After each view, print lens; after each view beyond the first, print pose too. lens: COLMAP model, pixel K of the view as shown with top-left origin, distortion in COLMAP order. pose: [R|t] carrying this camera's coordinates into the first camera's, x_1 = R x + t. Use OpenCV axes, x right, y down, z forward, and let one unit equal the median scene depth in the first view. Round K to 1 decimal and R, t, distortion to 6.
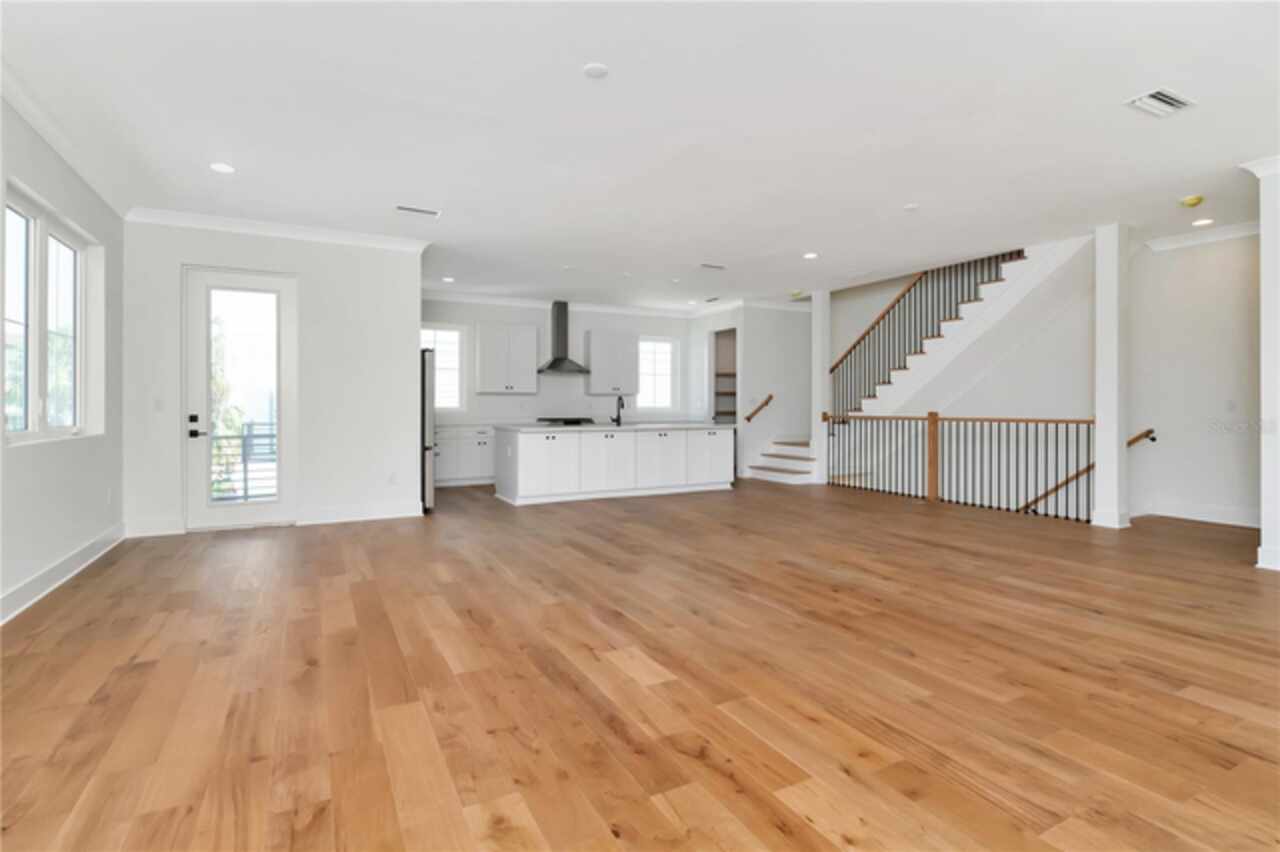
lens RADIAL K [[619.8, 0, 644.5], [0, 619.8, 407.2], [0, 0, 1]] dist [-0.000202, 0.000422]
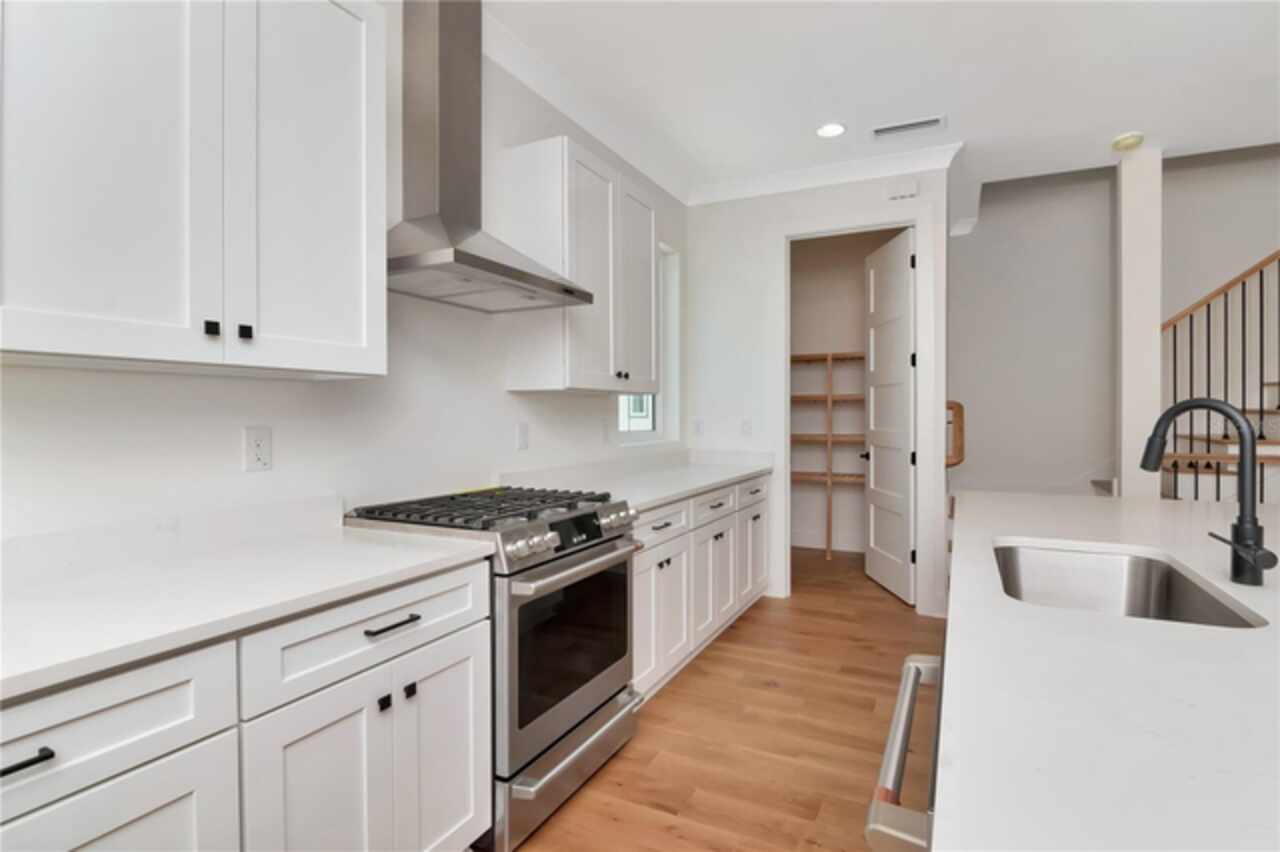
lens RADIAL K [[629.7, 0, 644.8], [0, 629.7, 414.5], [0, 0, 1]] dist [-0.000719, -0.000238]
pose [[0.816777, 0.001242, 0.576952, -0.257181], [0.000205, 0.999997, -0.002442, -0.013109], [-0.576953, 0.002112, 0.816774, 0.944741]]
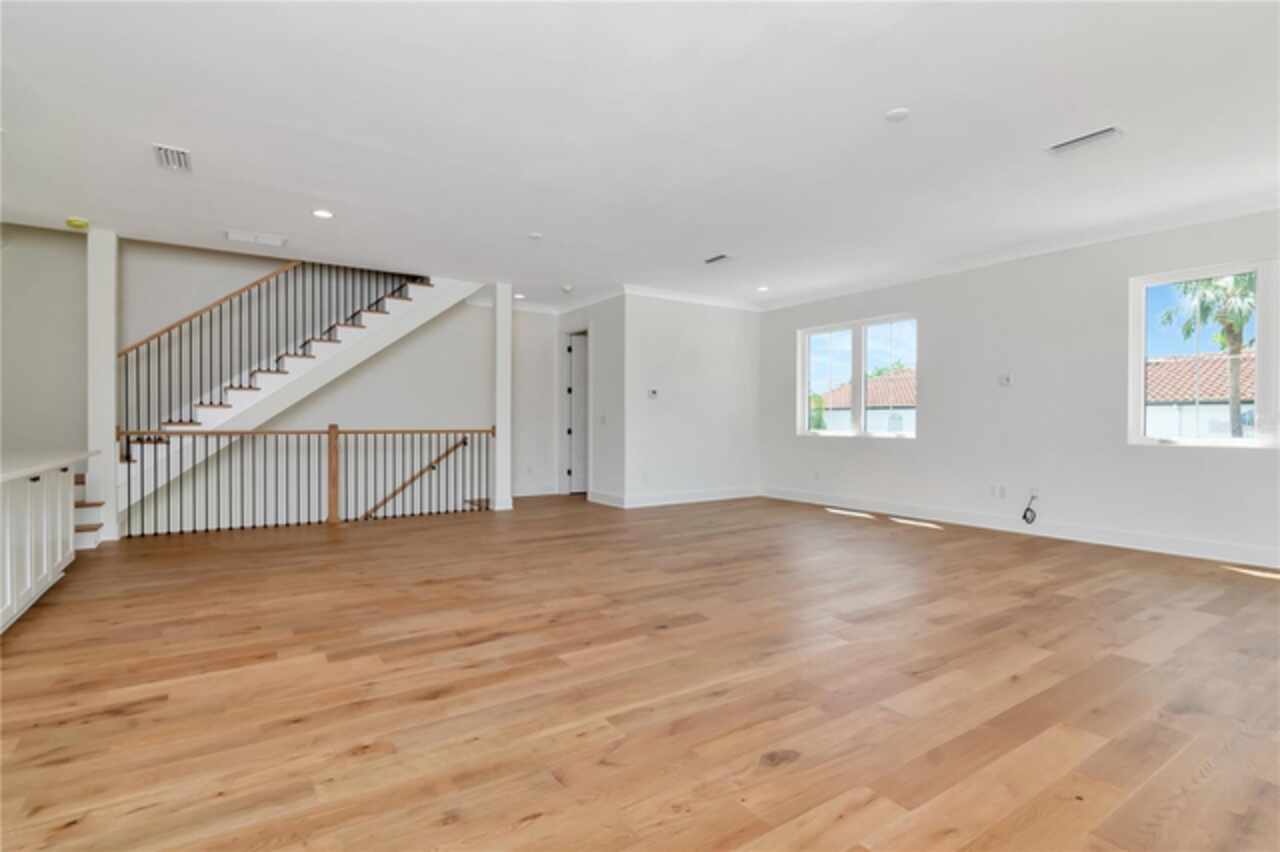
lens RADIAL K [[619.1, 0, 641.8], [0, 619.1, 423.9], [0, 0, 1]] dist [-0.002819, -0.000173]
pose [[-0.097328, -0.003289, 0.995247, -0.425607], [-0.003666, 0.999989, 0.002946, 0.002394], [-0.995246, -0.003362, -0.097339, 0.584591]]
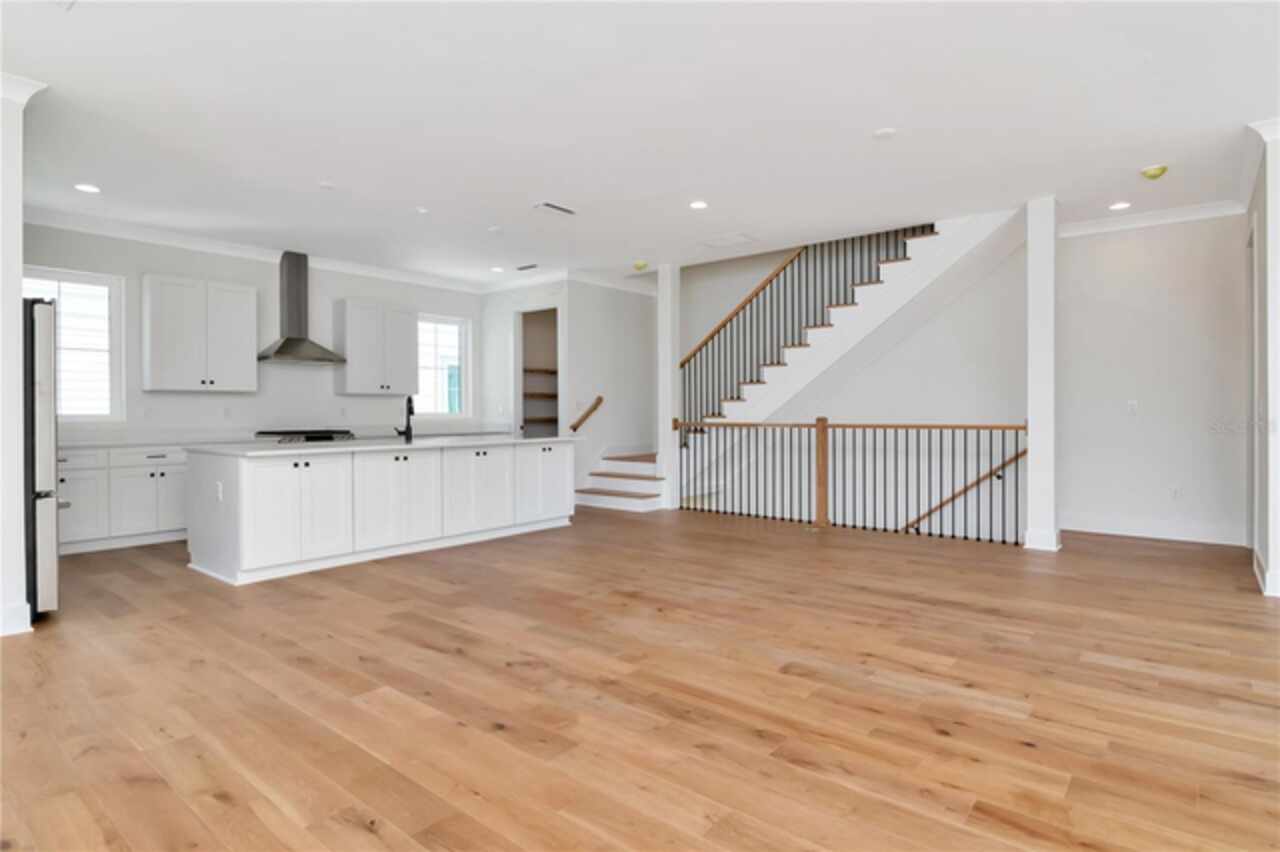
lens RADIAL K [[673.4, 0, 642.4], [0, 673.4, 417.0], [0, 0, 1]] dist [-0.006418, -0.001674]
pose [[0.924894, -0.005610, 0.380183, -0.082137], [0.003657, 0.999976, 0.005857, 0.000997], [-0.380207, -0.004027, 0.924893, 0.245084]]
